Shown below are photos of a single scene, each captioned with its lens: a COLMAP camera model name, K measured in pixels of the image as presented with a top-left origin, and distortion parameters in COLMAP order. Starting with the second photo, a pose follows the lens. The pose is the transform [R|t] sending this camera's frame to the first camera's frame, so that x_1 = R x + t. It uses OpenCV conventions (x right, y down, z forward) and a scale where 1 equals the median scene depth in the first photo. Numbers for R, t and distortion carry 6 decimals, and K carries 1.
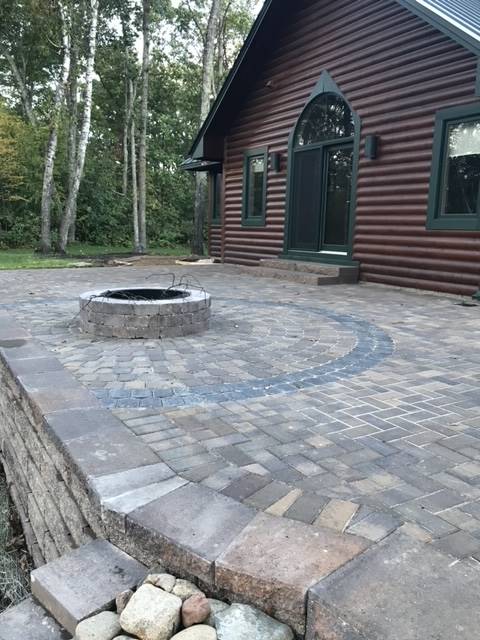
lens RADIAL K [[528.9, 0, 244.5], [0, 528.9, 321.0], [0, 0, 1]] dist [0.048310, -0.056734]
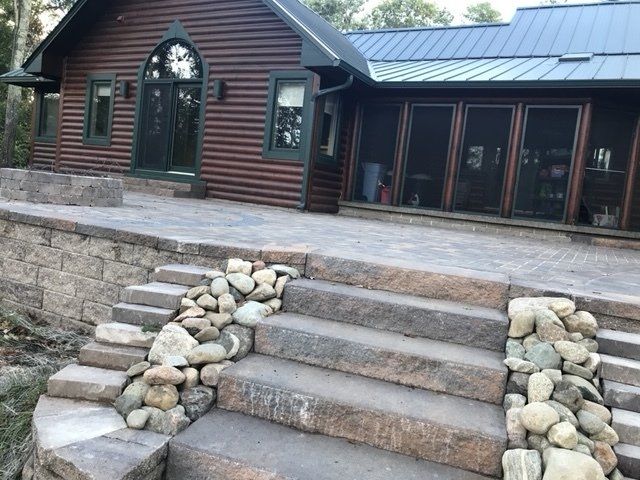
lens RADIAL K [[528.9, 0, 314.7], [0, 528.9, 234.3], [0, 0, 1]] dist [0.048310, -0.056734]
pose [[0.872116, 0.034965, 0.488048, -0.133186], [-0.002125, 0.997705, -0.067681, 0.078104], [-0.489295, 0.057989, 0.870189, -0.140447]]
